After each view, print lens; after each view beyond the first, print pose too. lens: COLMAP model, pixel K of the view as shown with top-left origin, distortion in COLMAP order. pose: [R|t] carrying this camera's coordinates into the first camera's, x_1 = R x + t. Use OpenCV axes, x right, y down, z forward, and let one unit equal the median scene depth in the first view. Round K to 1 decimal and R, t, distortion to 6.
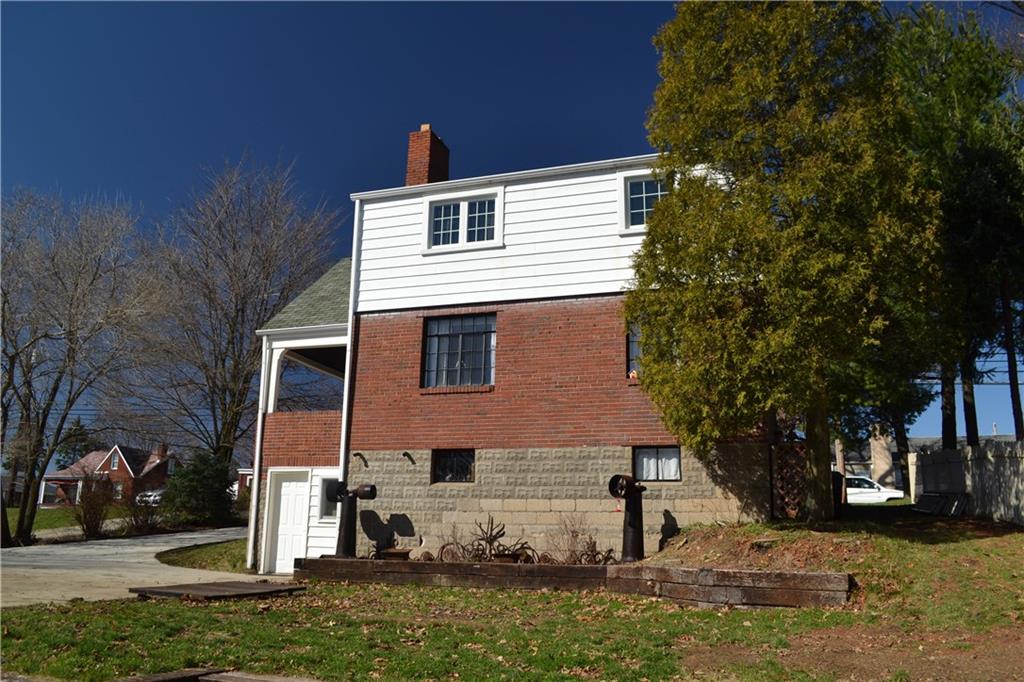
lens RADIAL K [[822.2, 0, 513.0], [0, 822.2, 338.1], [0, 0, 1]] dist [-0.088623, 0.010452]
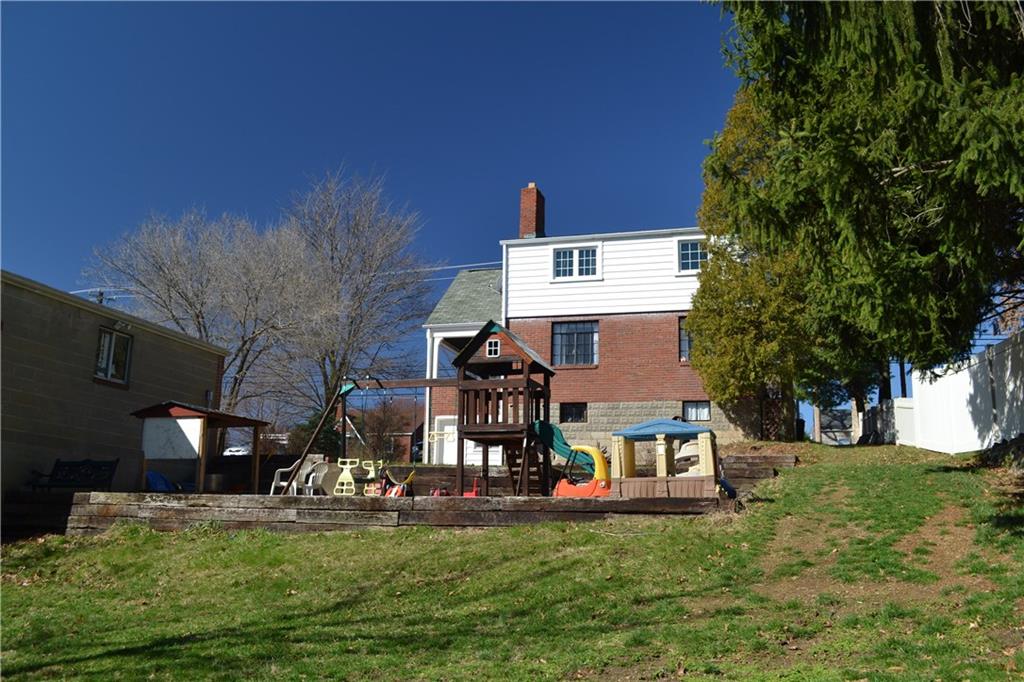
lens RADIAL K [[897.7, 0, 516.7], [0, 897.7, 346.6], [0, 0, 1]] dist [-0.071736, 0.014500]
pose [[0.999236, 0.010179, 0.037739, -0.249551], [-0.012078, 0.998655, 0.050431, -0.066905], [-0.037175, -0.050848, 0.998014, -0.784432]]
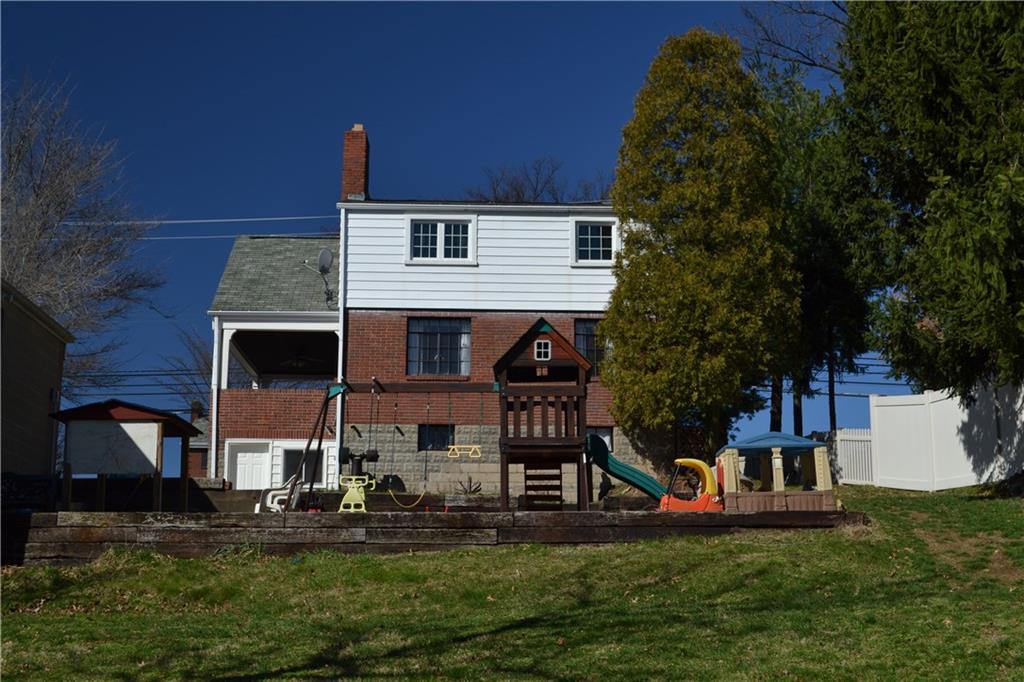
lens RADIAL K [[1409.4, 0, 501.6], [0, 1409.4, 336.8], [0, 0, 1]] dist [-0.026183, 0.000000]
pose [[0.938410, 0.058277, 0.340572, -0.704233], [-0.071103, 0.997148, 0.025289, -0.060006], [-0.338127, -0.047947, 0.939878, -1.038730]]
